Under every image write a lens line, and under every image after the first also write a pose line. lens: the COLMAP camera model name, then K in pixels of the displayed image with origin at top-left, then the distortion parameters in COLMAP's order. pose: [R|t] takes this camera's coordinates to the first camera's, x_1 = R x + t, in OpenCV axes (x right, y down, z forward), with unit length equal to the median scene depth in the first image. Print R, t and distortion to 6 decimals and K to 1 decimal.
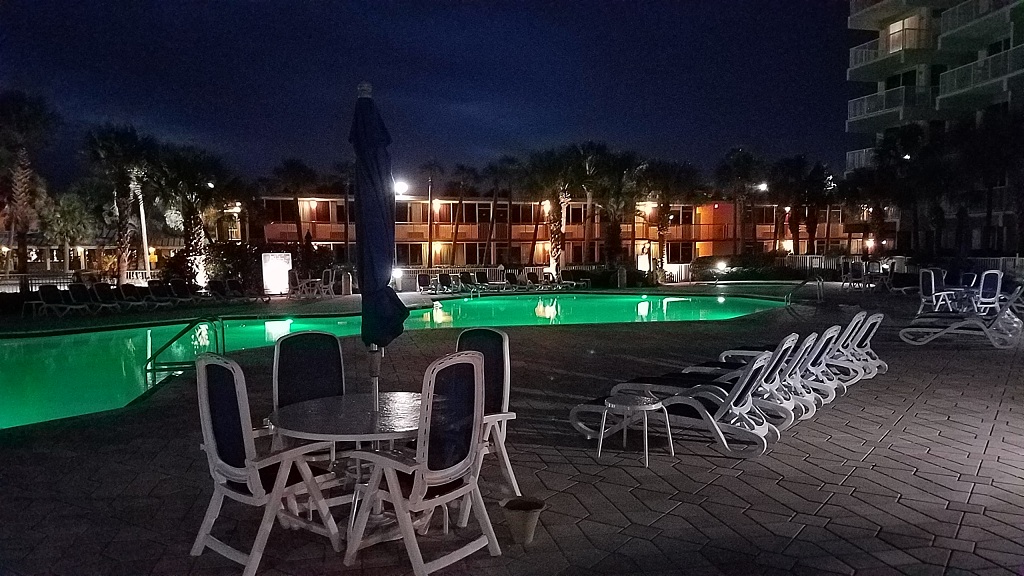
lens RADIAL K [[797.9, 0, 509.6], [0, 797.9, 309.3], [0, 0, 1]] dist [0.241004, -0.409583]
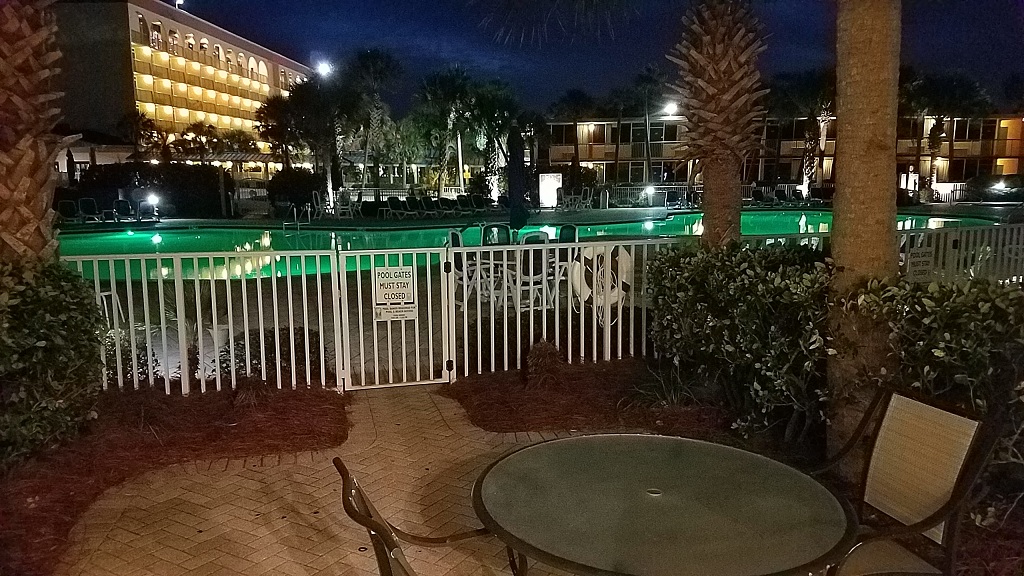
lens RADIAL K [[798.8, 0, 497.1], [0, 798.8, 293.8], [0, 0, 1]] dist [0.260974, -0.419679]
pose [[0.929534, 0.063061, -0.363305, 0.071387], [-0.031426, 0.995231, 0.092343, 0.002020], [0.367396, -0.074419, 0.927083, -0.136012]]
